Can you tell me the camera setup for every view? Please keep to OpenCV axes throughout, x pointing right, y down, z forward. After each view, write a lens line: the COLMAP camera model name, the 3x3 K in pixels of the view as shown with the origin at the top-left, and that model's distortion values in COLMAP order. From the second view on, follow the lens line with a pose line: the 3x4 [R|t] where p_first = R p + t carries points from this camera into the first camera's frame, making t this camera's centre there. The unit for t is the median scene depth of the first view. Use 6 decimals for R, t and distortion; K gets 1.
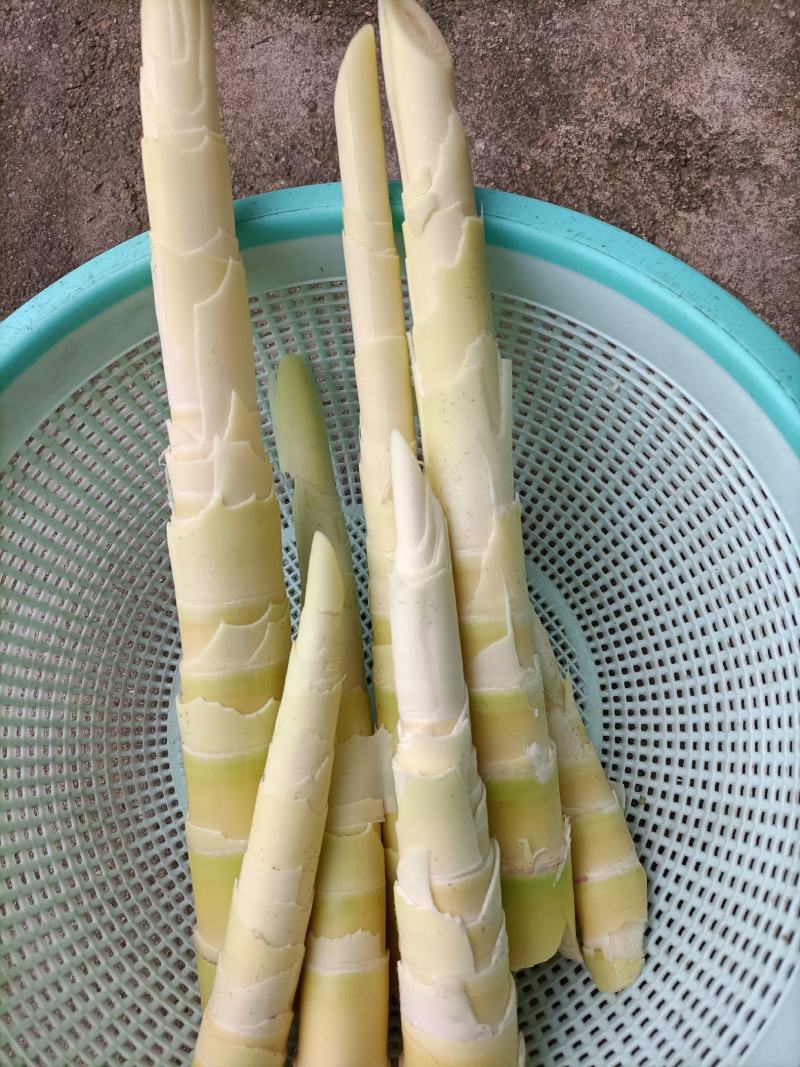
lens RADIAL K [[1078.4, 0, 400.8], [0, 1078.4, 476.9], [0, 0, 1]] dist [-0.003077, -0.028236]
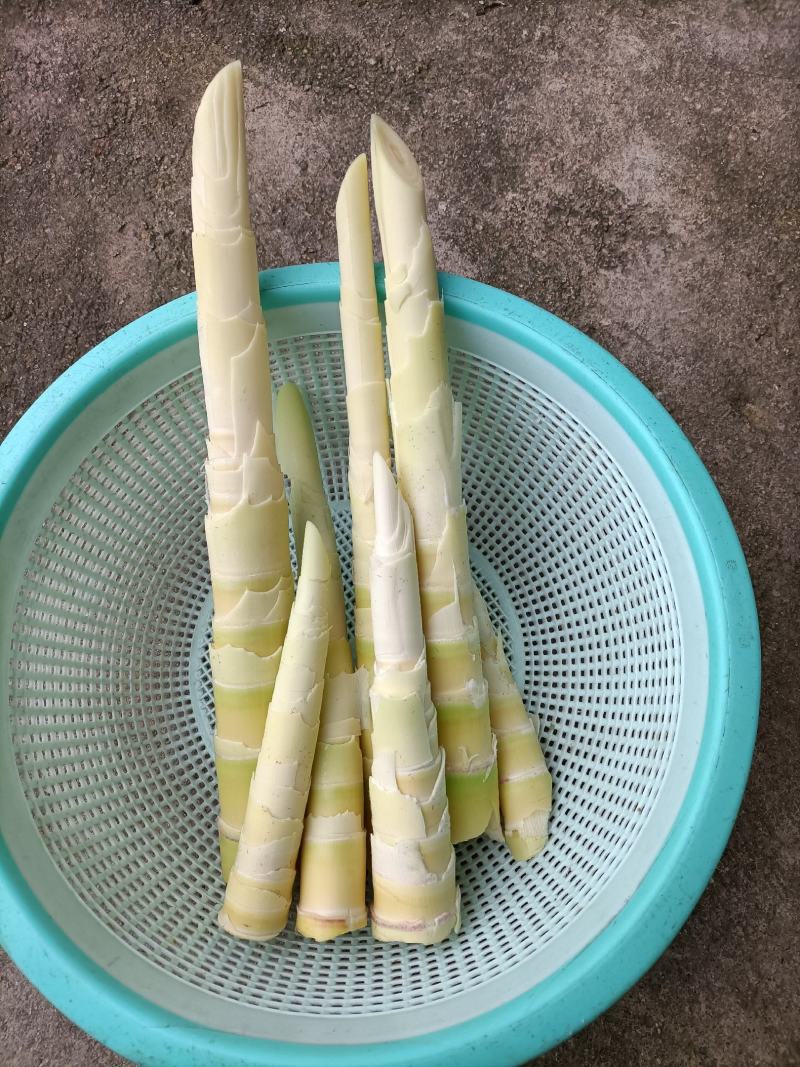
lens RADIAL K [[1078.4, 0, 400.8], [0, 1078.4, 476.9], [0, 0, 1]] dist [-0.003077, -0.028236]
pose [[0.998937, 0.020240, 0.041416, -0.024811], [-0.020936, 0.999646, 0.016428, -0.028009], [-0.041068, -0.017278, 0.999007, -0.308070]]
